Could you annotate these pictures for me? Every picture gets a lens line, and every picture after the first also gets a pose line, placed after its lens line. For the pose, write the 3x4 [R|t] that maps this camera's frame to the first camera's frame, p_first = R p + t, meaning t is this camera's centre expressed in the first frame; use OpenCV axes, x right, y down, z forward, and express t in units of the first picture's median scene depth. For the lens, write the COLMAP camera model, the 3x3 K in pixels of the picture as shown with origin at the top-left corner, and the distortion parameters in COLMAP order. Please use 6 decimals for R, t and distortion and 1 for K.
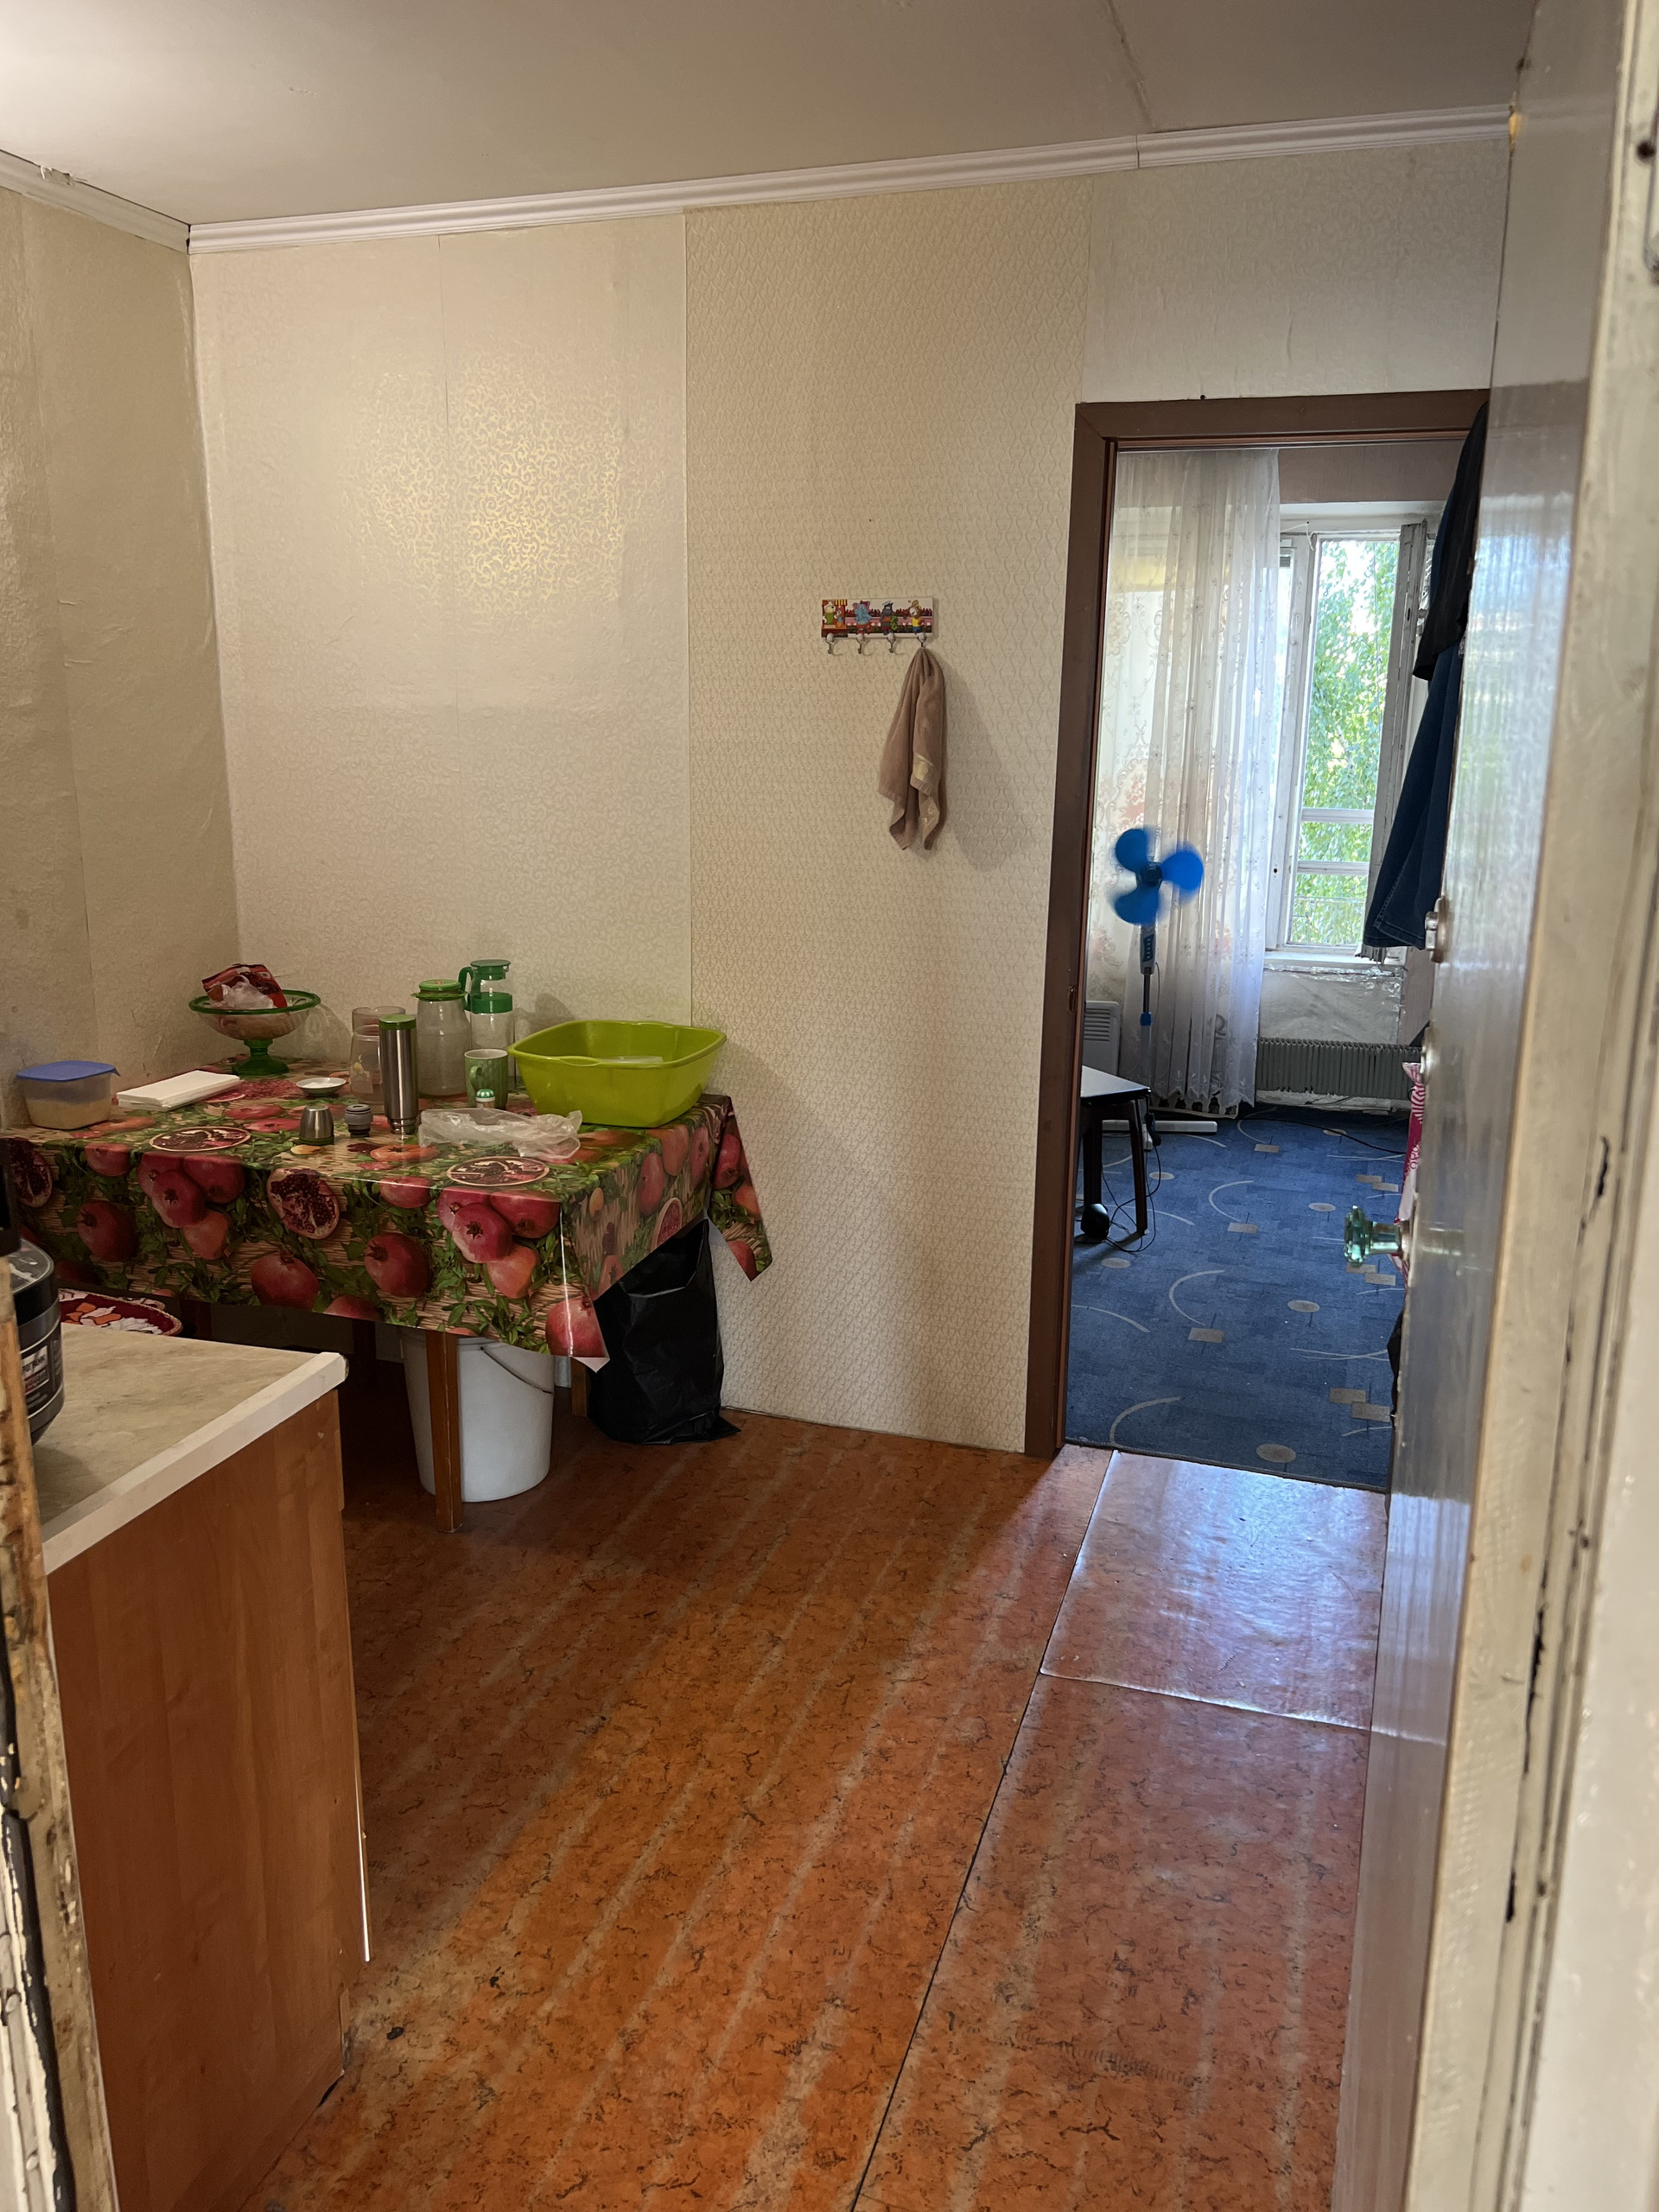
lens RADIAL K [[1673.3, 0, 829.5], [0, 1673.3, 1106.0], [0, 0, 1]] dist [0.036111, -0.056842]
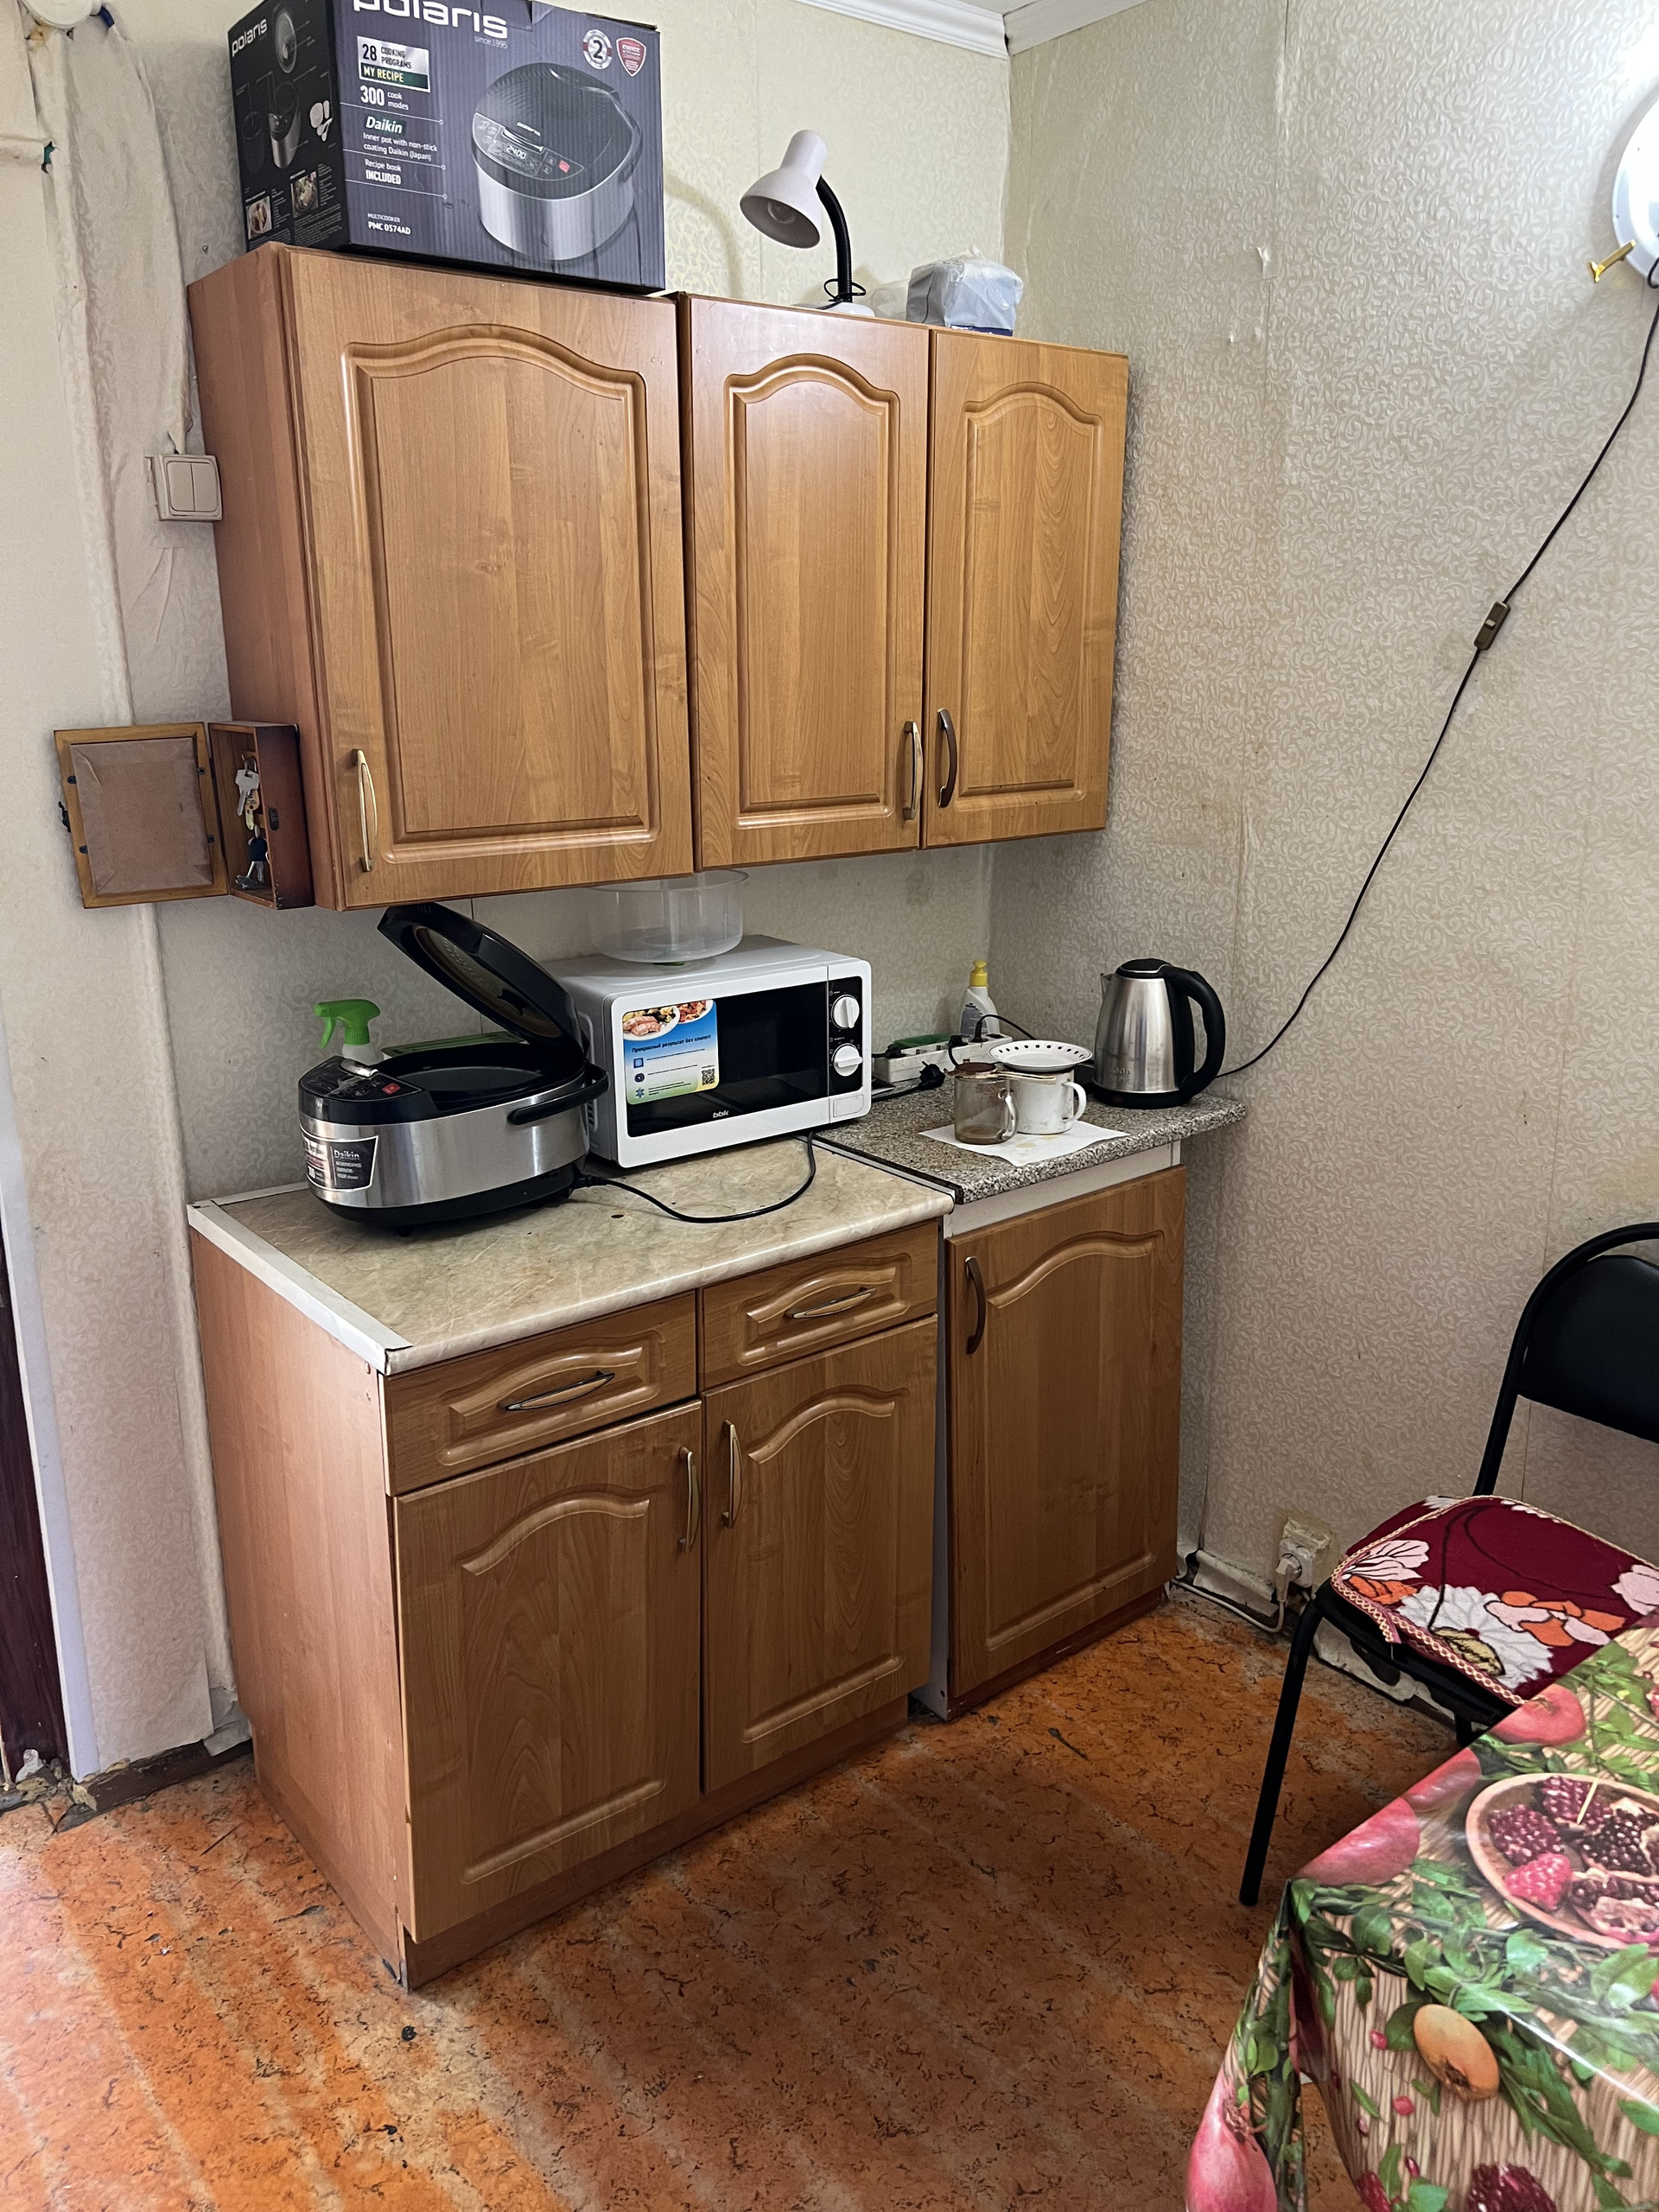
lens RADIAL K [[1673.3, 0, 829.5], [0, 1673.3, 1106.0], [0, 0, 1]] dist [0.036111, -0.056842]
pose [[-0.563601, 0.212746, -0.798181, 0.180713], [-0.197135, 0.903705, 0.380071, -0.236076], [0.802179, 0.371558, -0.467389, 1.000573]]
